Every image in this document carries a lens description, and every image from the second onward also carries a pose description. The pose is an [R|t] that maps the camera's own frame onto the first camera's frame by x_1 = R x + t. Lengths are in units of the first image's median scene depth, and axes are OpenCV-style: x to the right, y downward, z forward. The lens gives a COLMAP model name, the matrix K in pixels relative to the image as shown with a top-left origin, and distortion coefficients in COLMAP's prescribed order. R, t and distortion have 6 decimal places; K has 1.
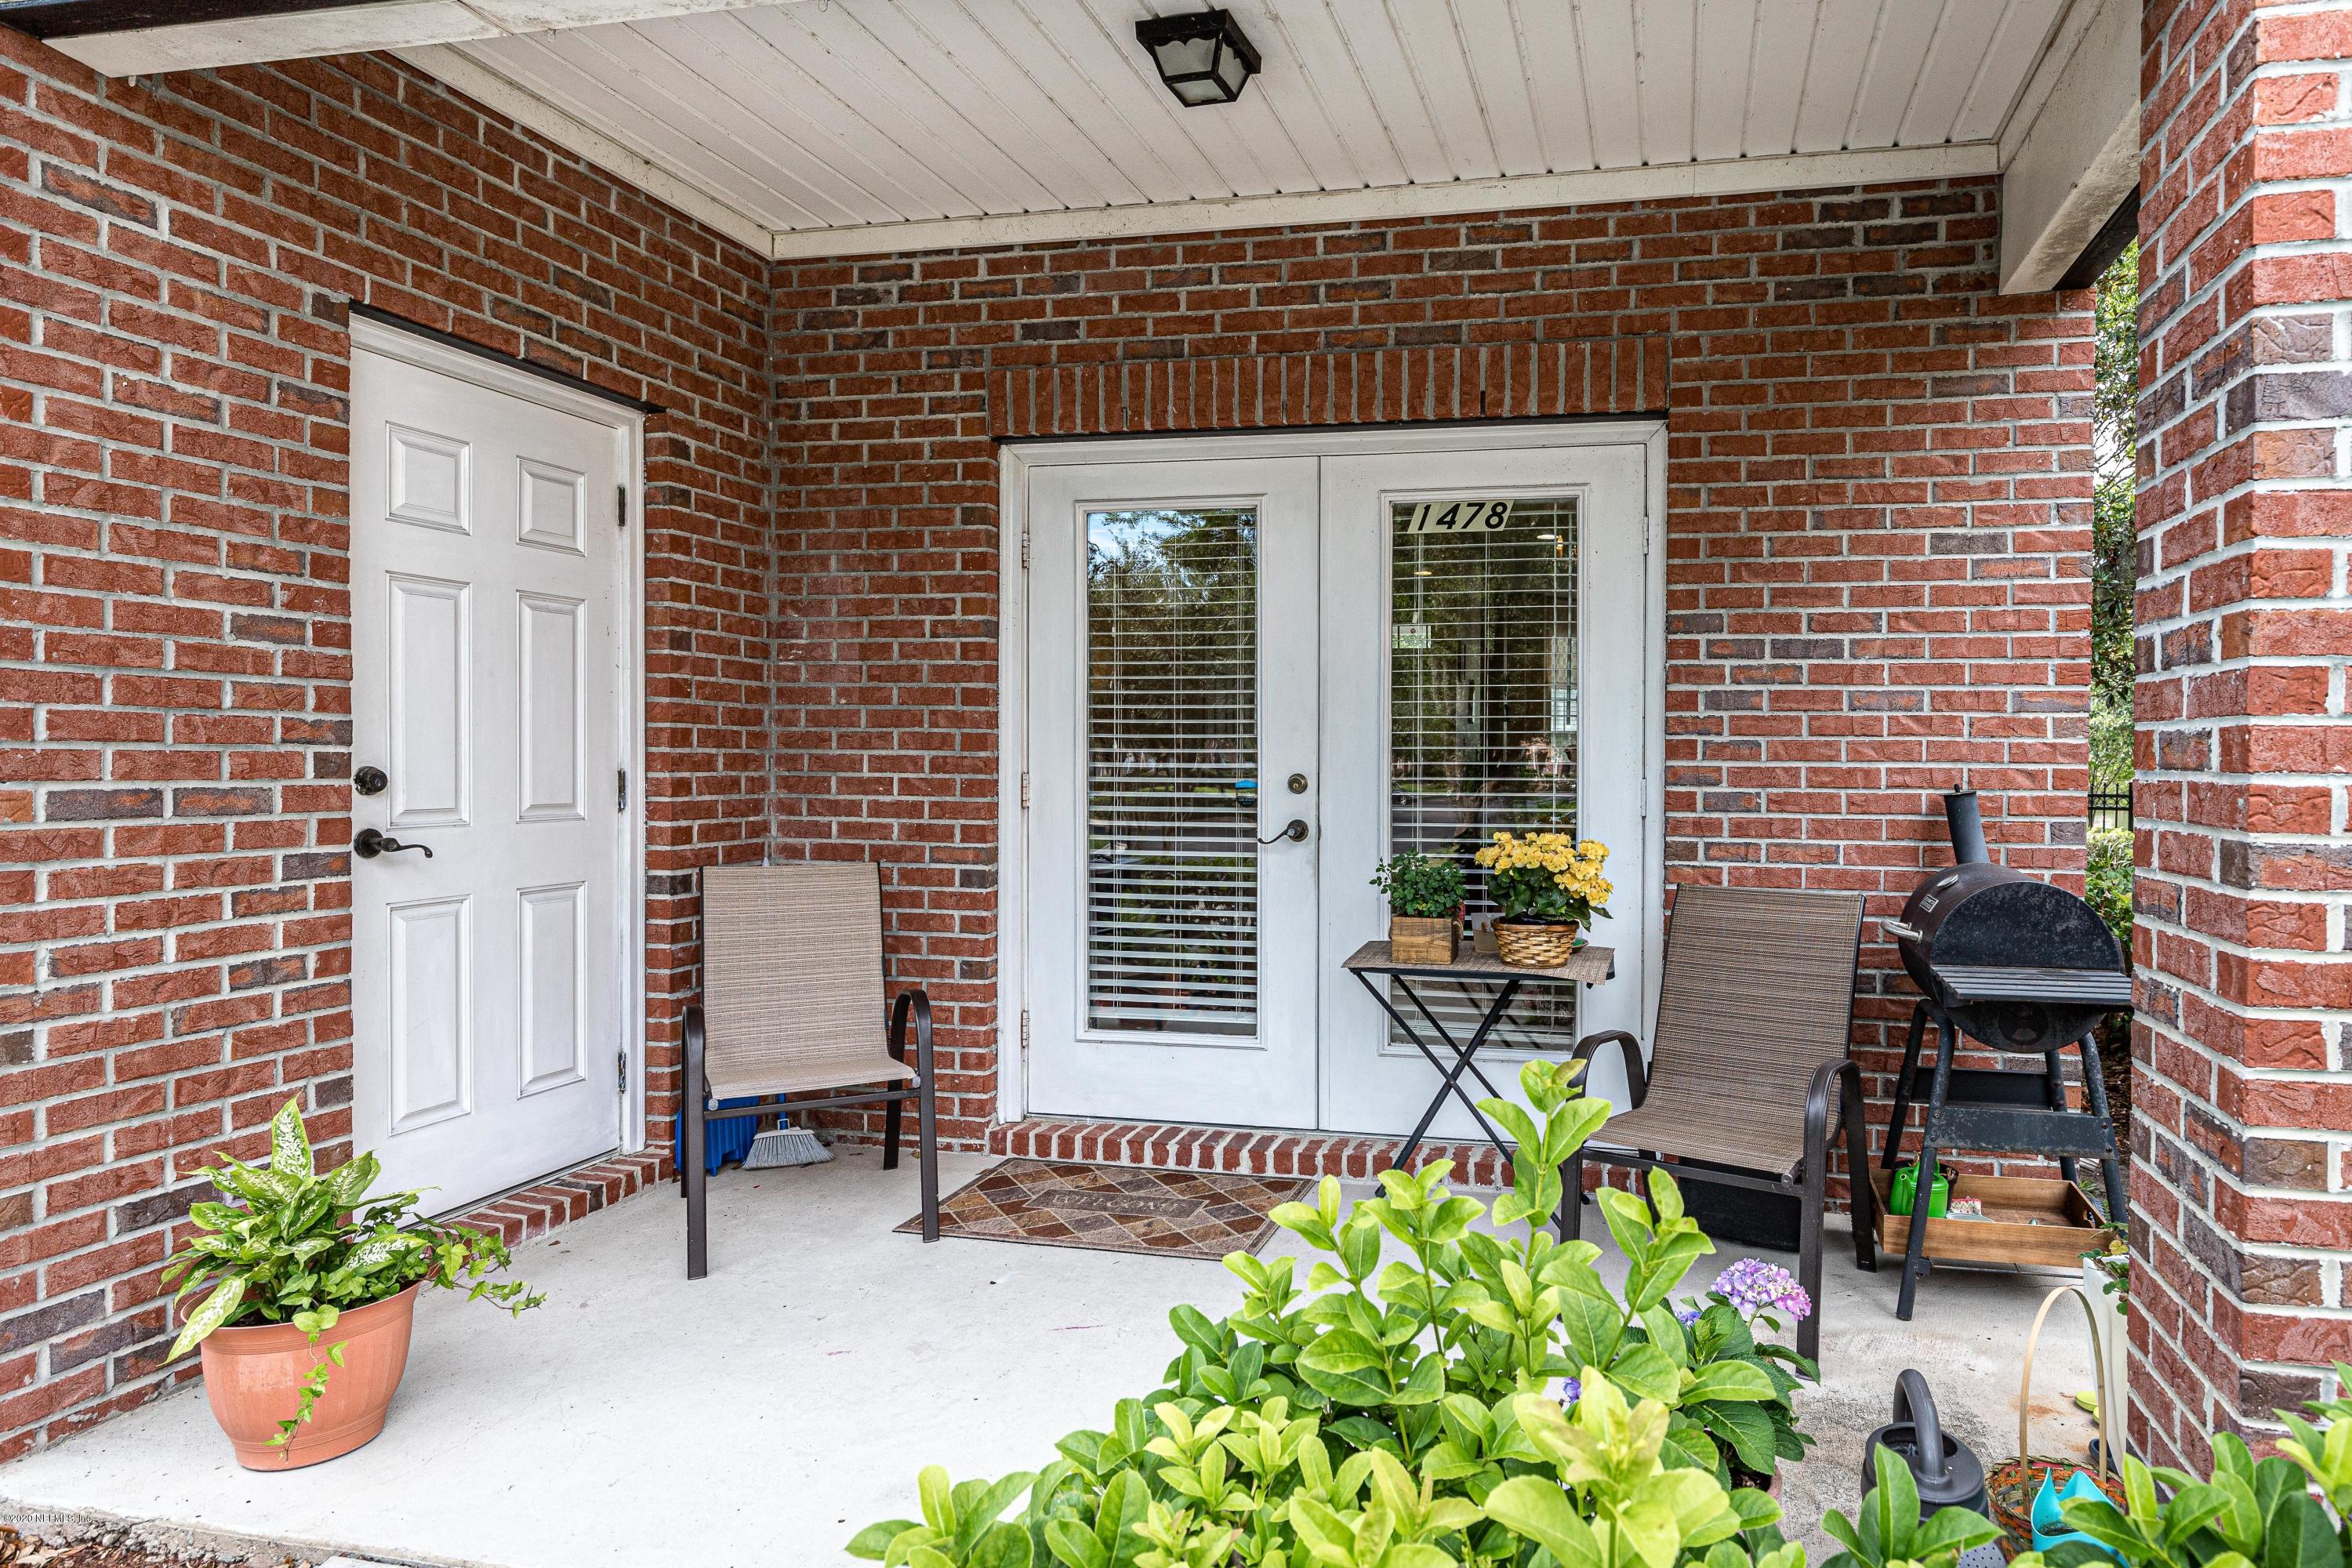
lens RADIAL K [[1413.5, 0, 1352.3], [0, 1413.5, 764.6], [0, 0, 1]] dist [-0.001026, 0.001420]
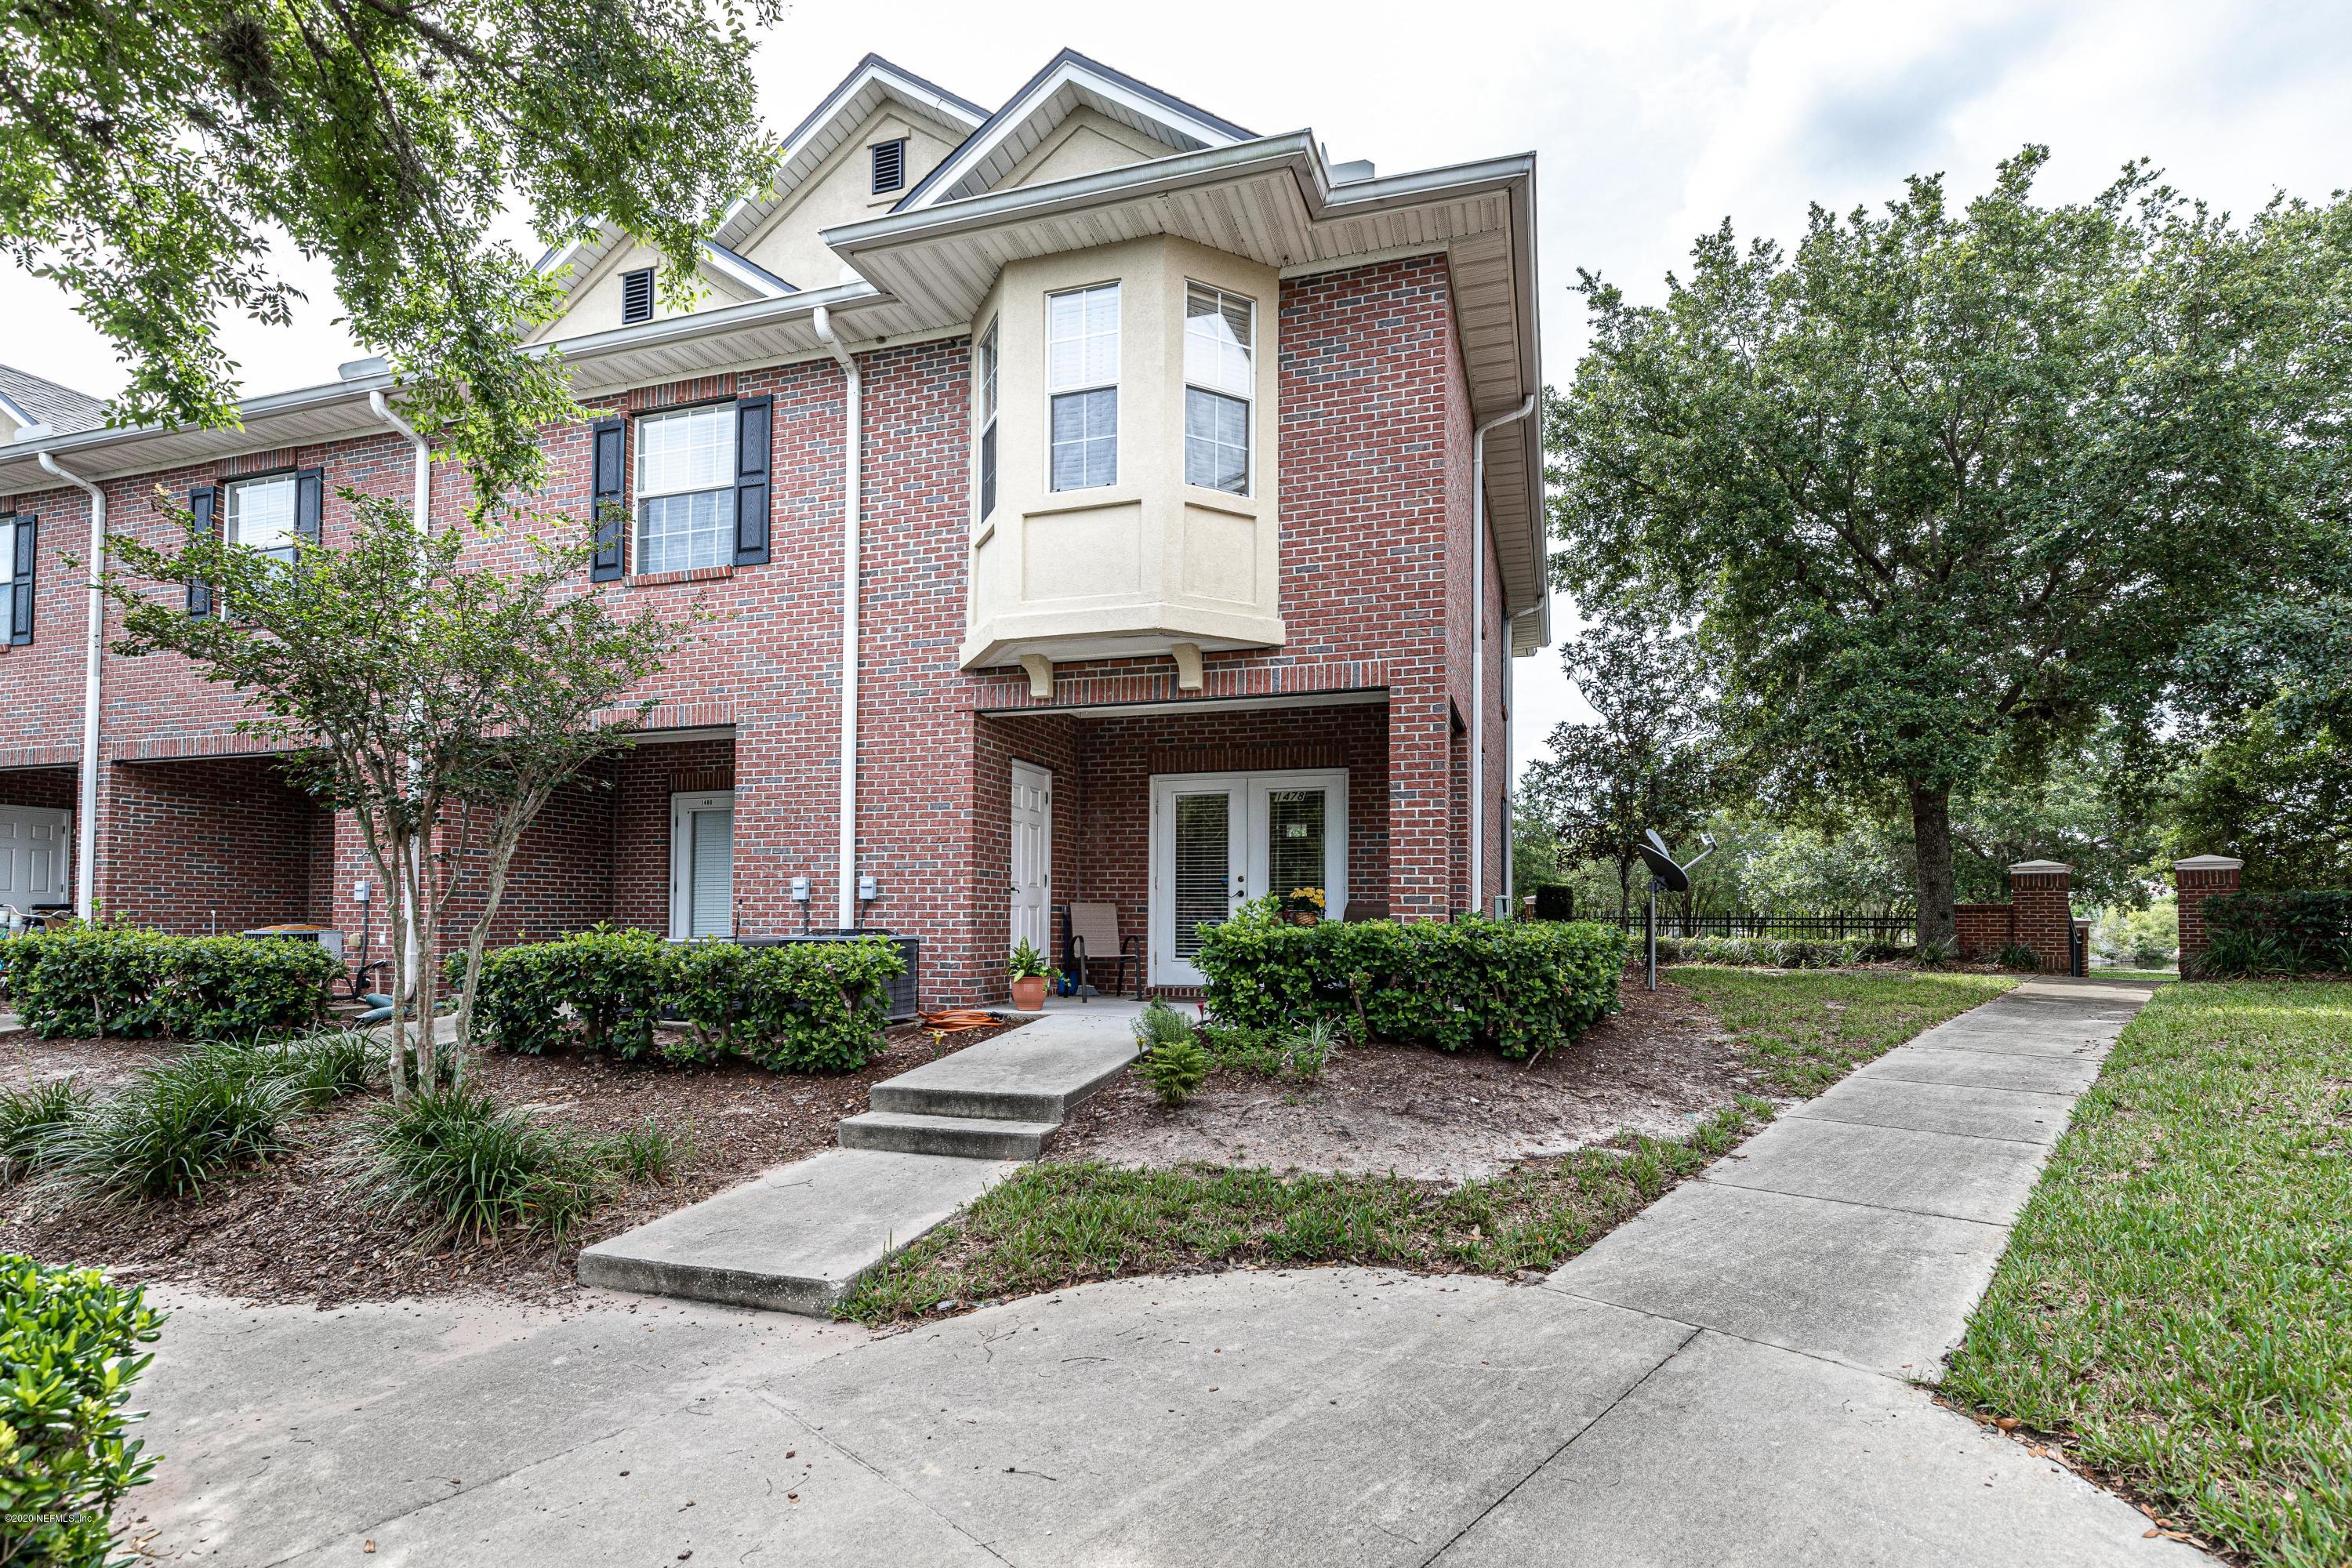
lens RADIAL K [[1137.6, 0, 1190.6], [0, 1137.6, 891.6], [0, 0, 1]] dist [0.006951, -0.000175]
pose [[0.995846, -0.007060, -0.090774, 0.091153], [0.003905, 0.999384, -0.034889, 0.146675], [0.090965, 0.034390, 0.995260, -1.767059]]
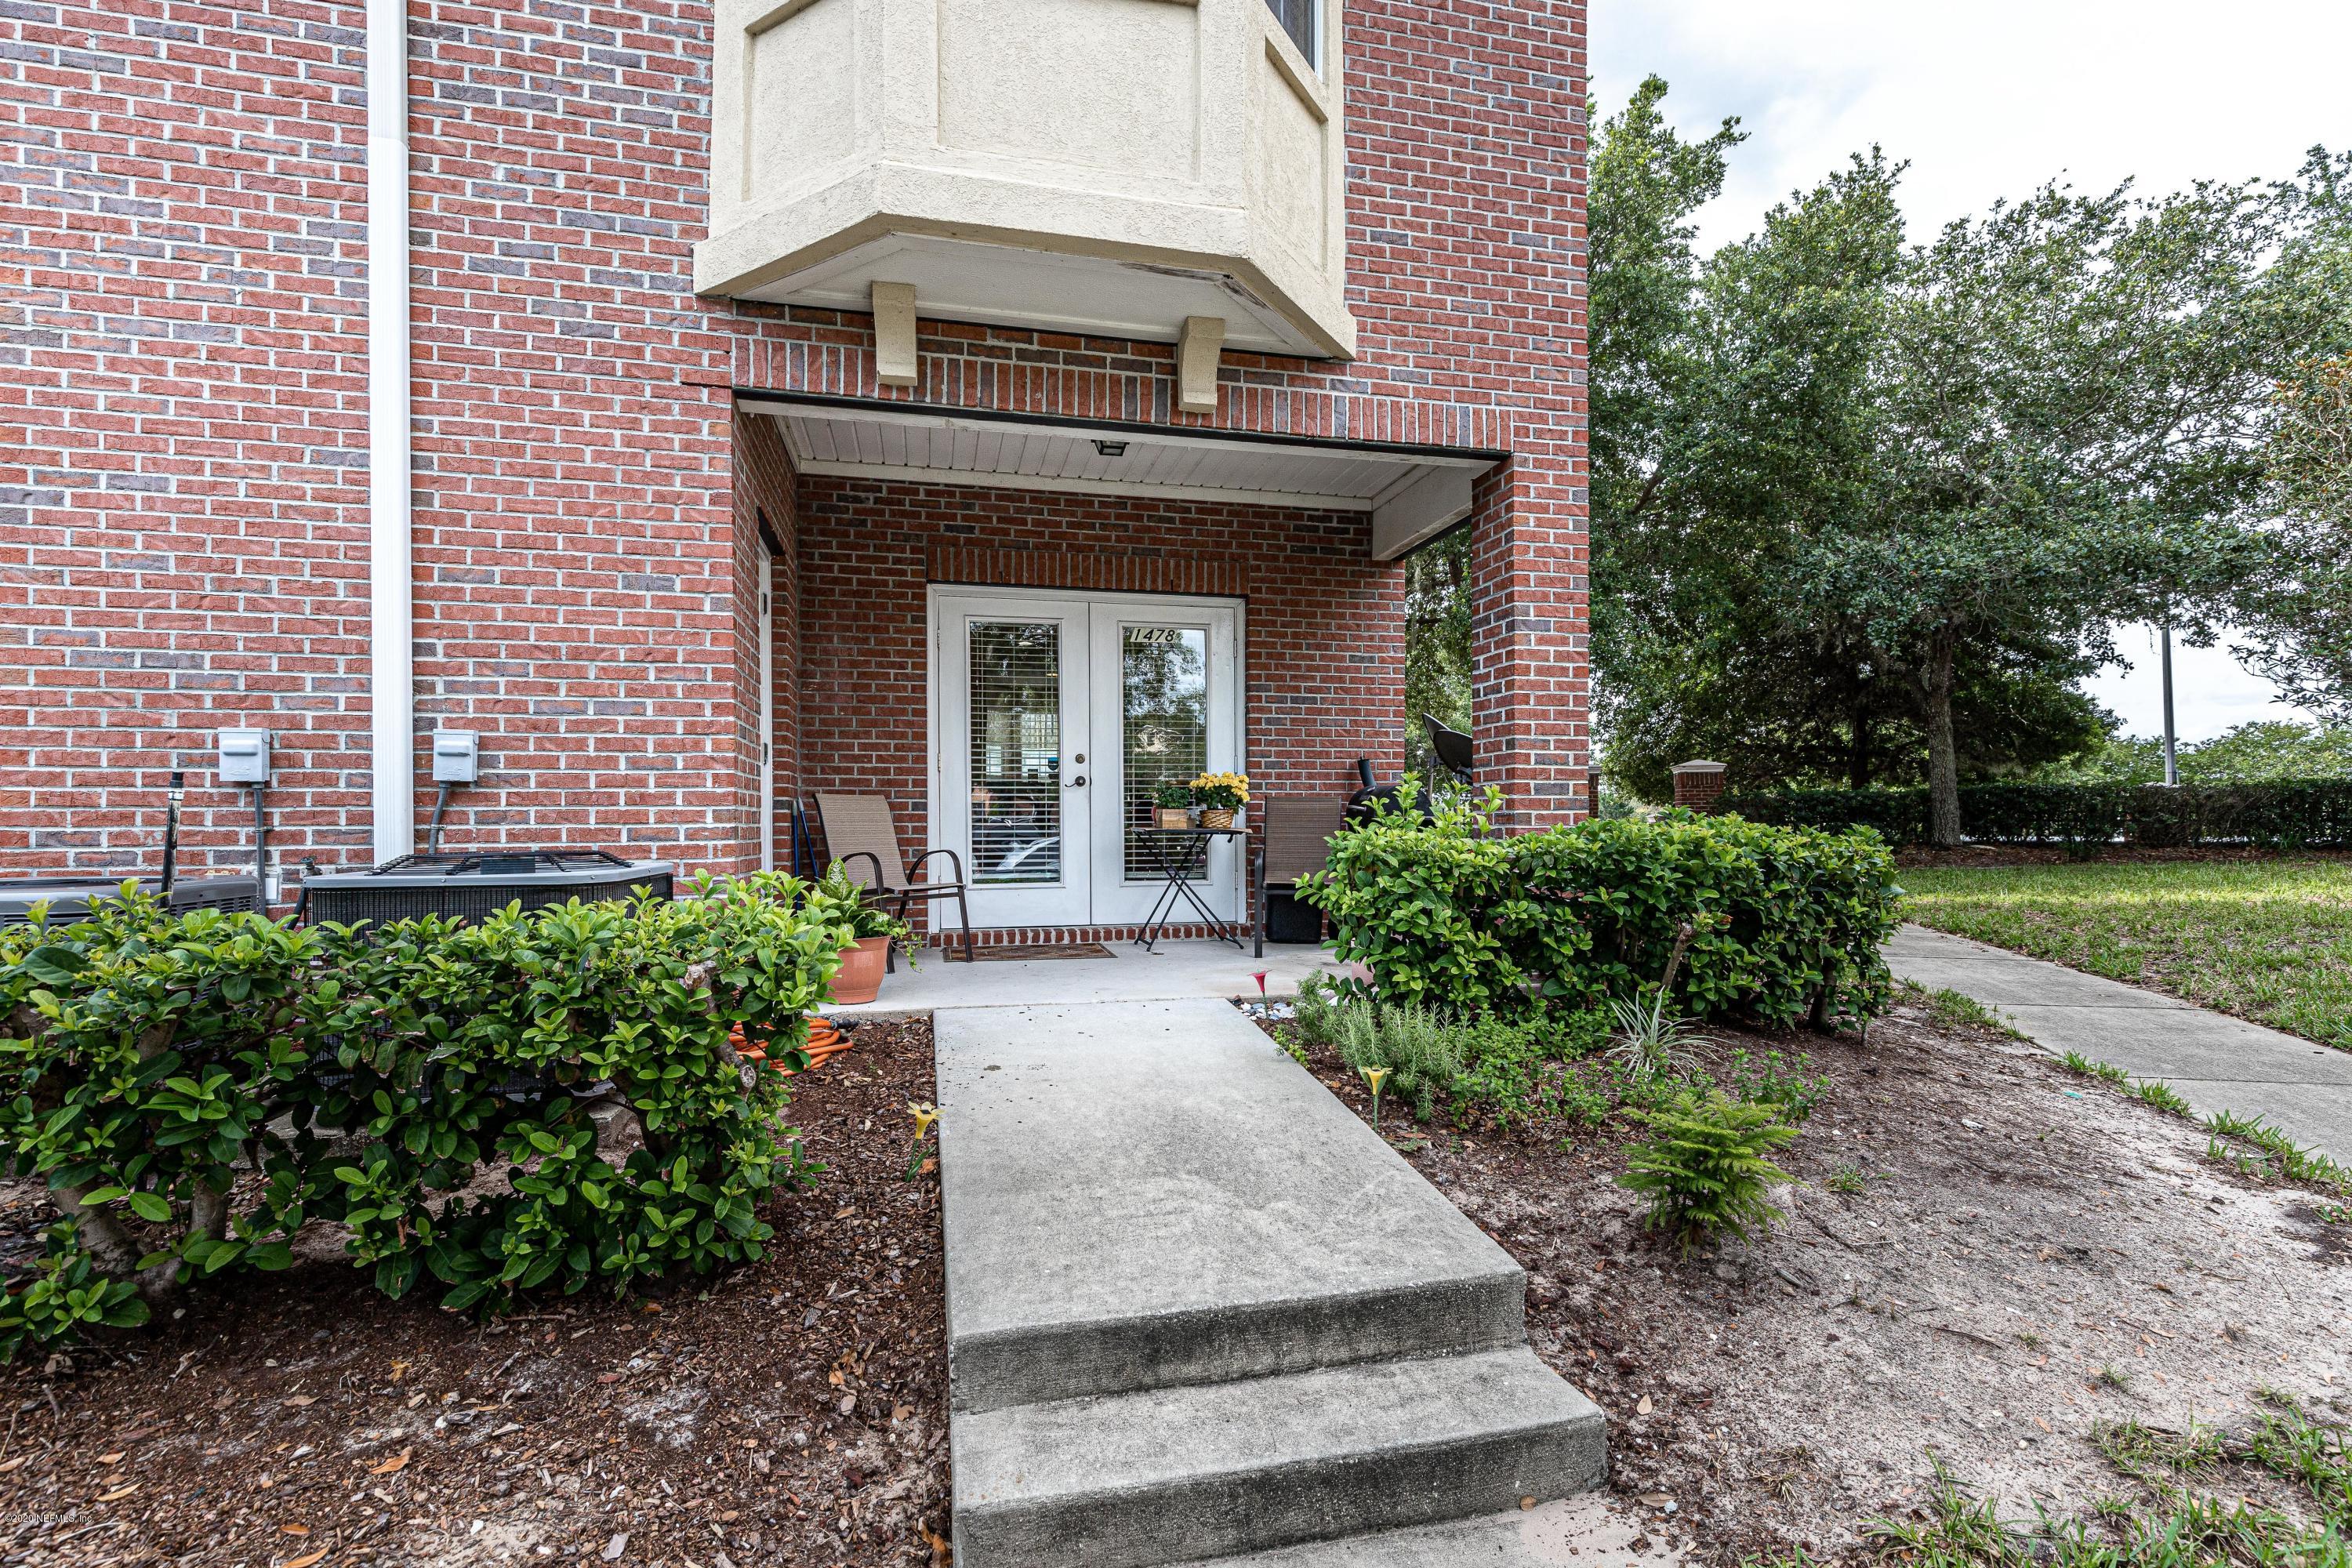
lens RADIAL K [[1137.6, 0, 1199.3], [0, 1137.6, 829.9], [0, 0, 1]] dist [0.006951, -0.000175]
pose [[0.896854, -0.015512, 0.442054, -0.689343], [0.015287, 0.999875, 0.004072, 0.126474], [-0.442062, 0.003105, 0.896979, -0.643188]]
